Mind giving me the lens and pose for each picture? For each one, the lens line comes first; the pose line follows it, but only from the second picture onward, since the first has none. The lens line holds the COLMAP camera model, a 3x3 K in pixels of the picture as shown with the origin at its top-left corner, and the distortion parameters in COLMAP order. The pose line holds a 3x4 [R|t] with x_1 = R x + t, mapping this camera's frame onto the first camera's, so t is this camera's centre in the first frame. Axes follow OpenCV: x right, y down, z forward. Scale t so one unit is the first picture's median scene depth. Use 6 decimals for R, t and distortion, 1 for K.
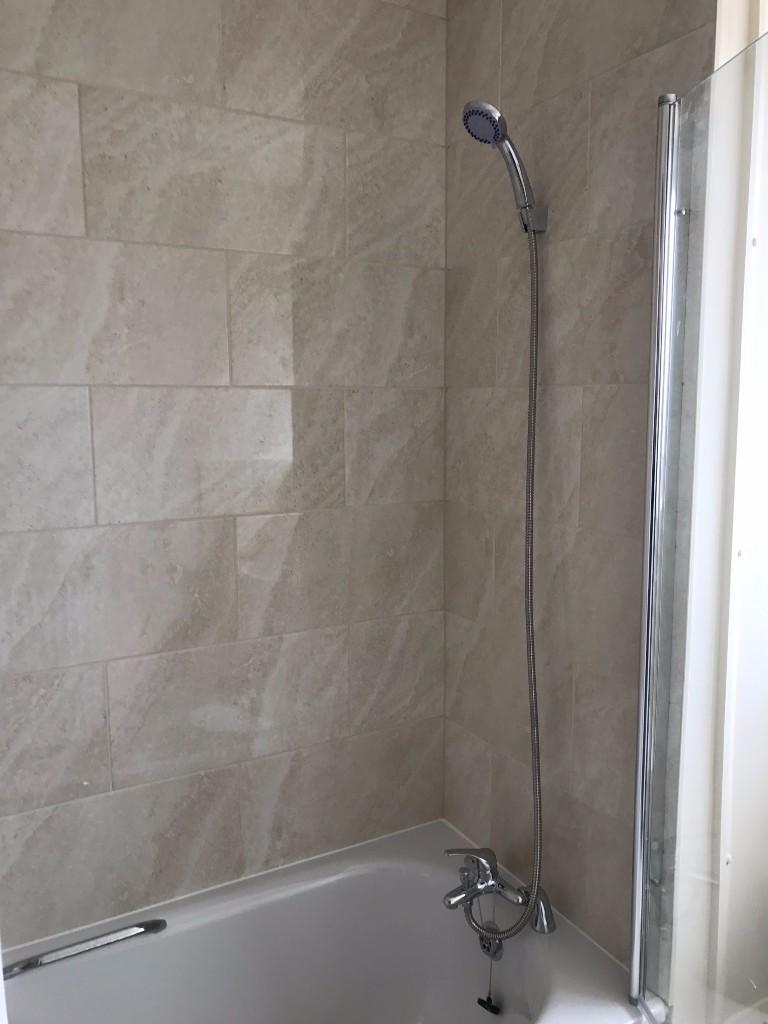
lens RADIAL K [[836.6, 0, 395.2], [0, 836.6, 505.0], [0, 0, 1]] dist [0.013046, 0.012575]
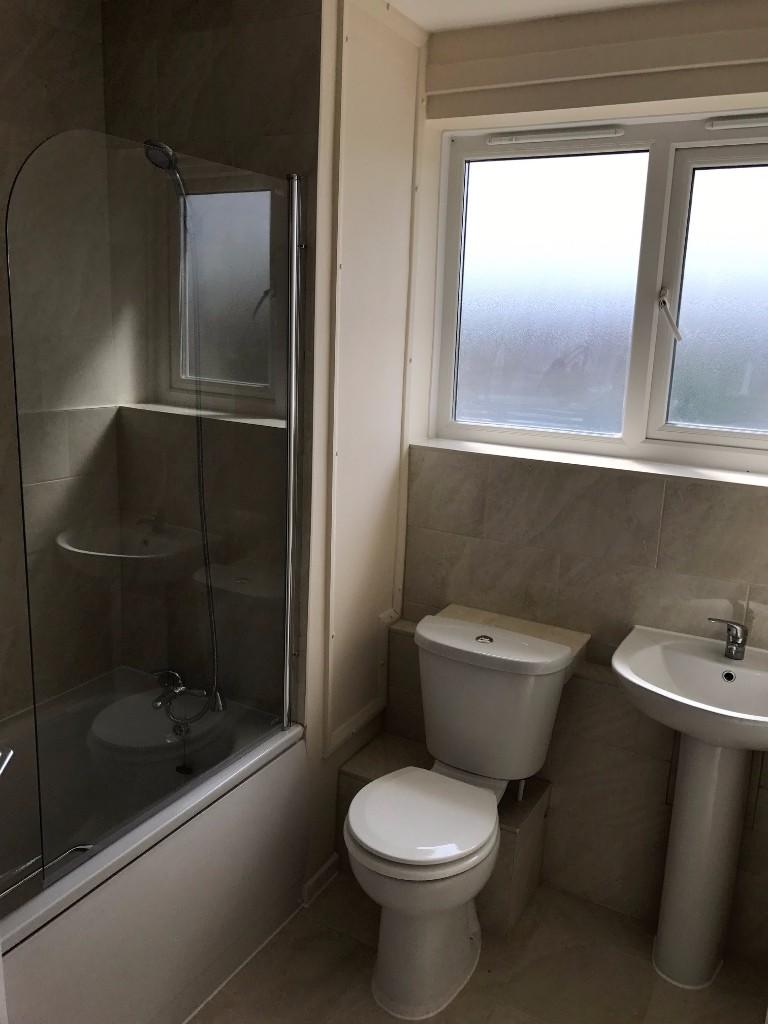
lens RADIAL K [[836.6, 0, 395.2], [0, 836.6, 505.0], [0, 0, 1]] dist [0.013046, 0.012575]
pose [[0.855894, -0.082484, 0.510531, -0.290773], [0.026289, 0.992862, 0.116340, -0.023697], [-0.516483, -0.086153, 0.851953, -0.407429]]
